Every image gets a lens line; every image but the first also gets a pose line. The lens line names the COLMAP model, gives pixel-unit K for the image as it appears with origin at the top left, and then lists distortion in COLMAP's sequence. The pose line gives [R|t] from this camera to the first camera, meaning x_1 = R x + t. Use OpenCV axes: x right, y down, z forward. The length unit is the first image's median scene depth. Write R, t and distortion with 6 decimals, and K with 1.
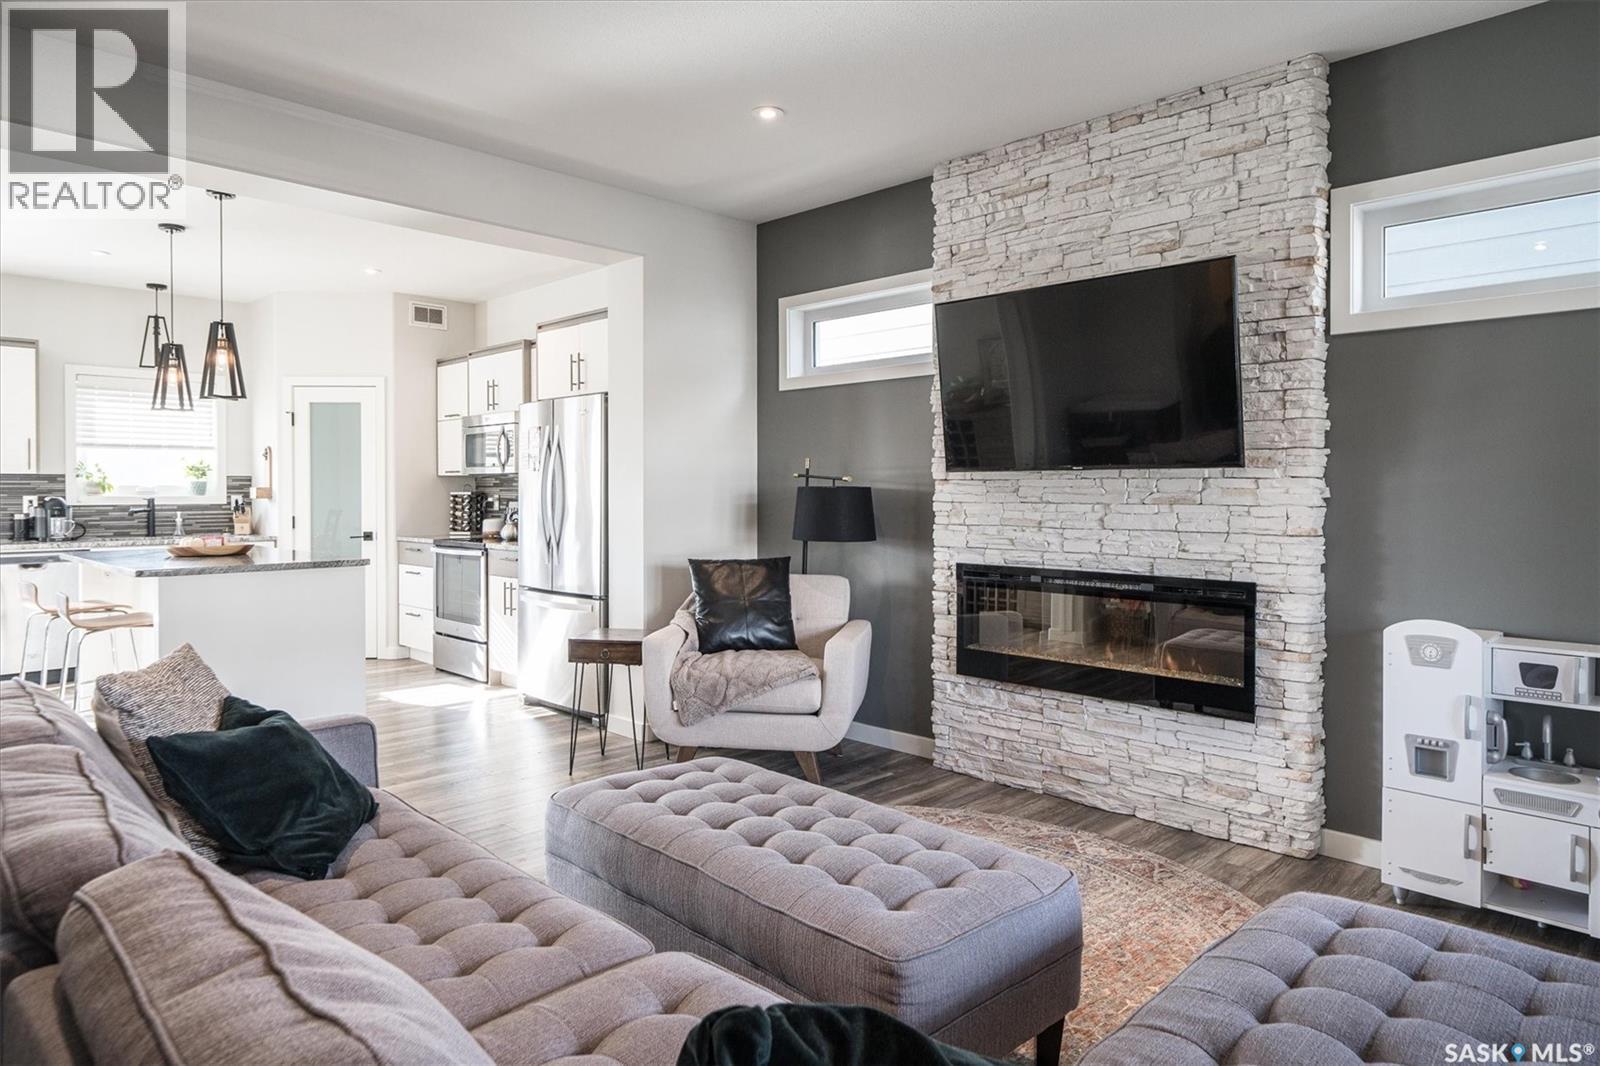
lens RADIAL K [[970.2, 0, 802.4], [0, 970.2, 504.5], [0, 0, 1]] dist [0.001765, 0.001494]
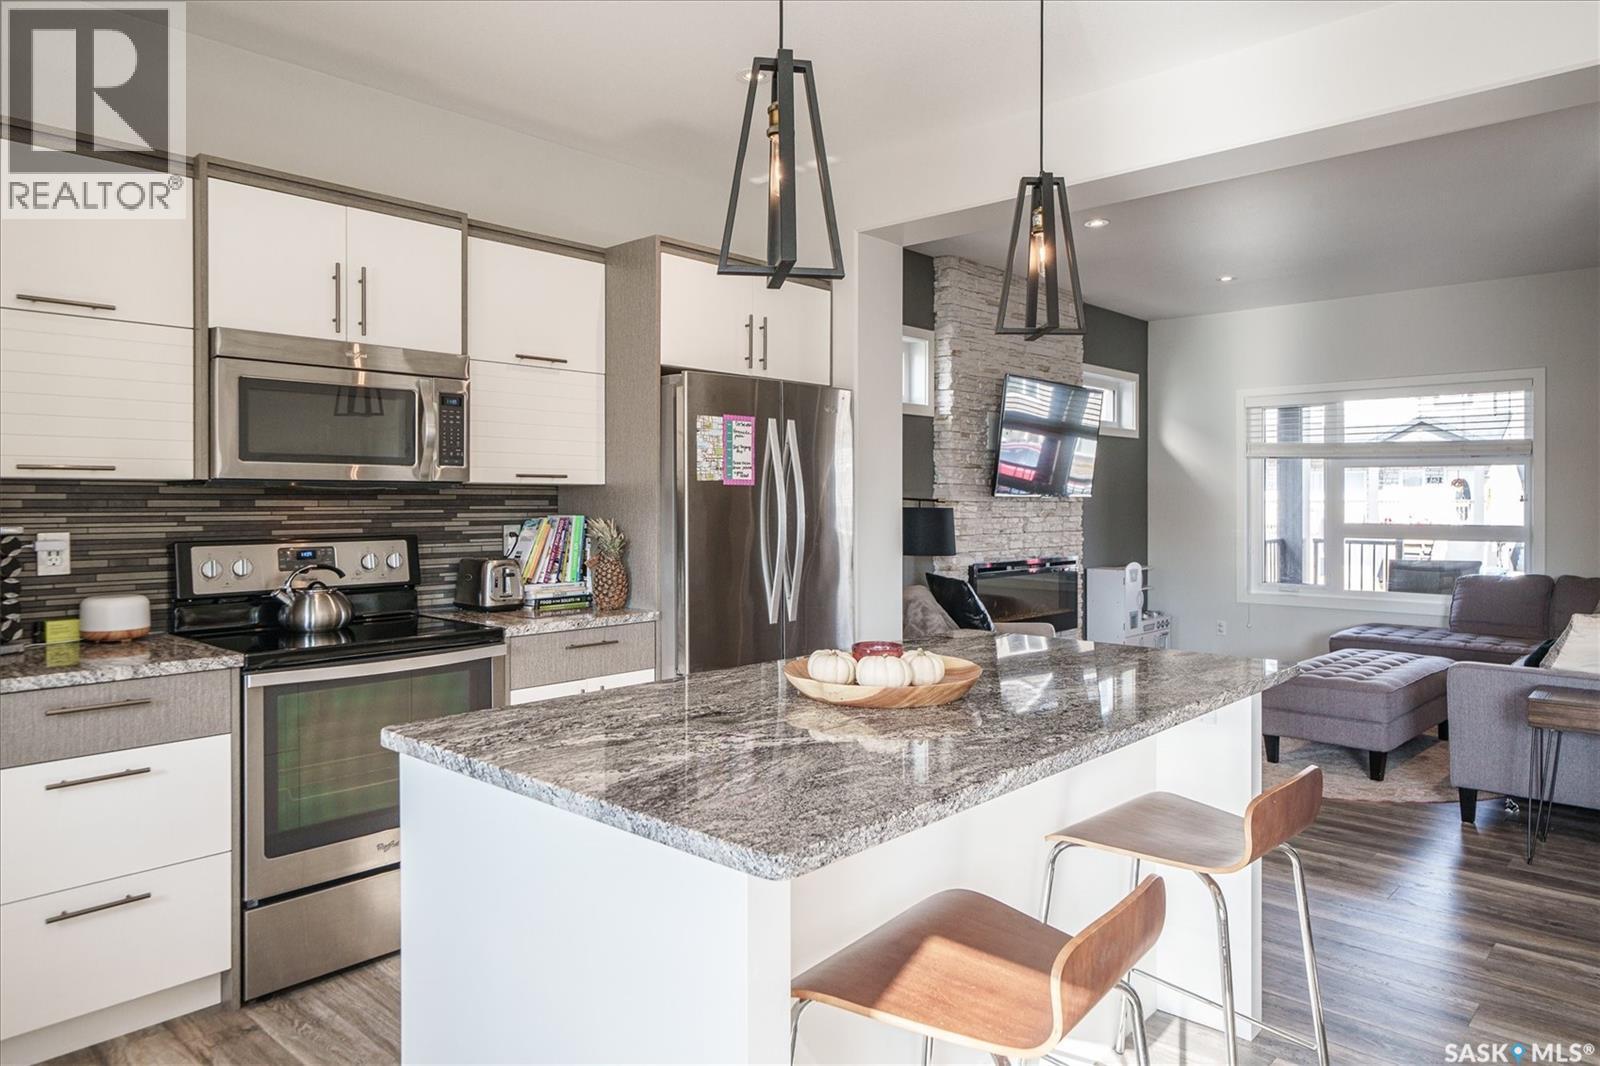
lens RADIAL K [[1035.2, 0, 802.5], [0, 1035.2, 511.7], [0, 0, 1]] dist [-0.000345, 0.000131]
pose [[-0.042142, -0.011306, 0.999048, -1.382334], [0.014661, 0.999821, 0.011933, -0.035618], [-0.999004, 0.015150, -0.041969, 1.424851]]
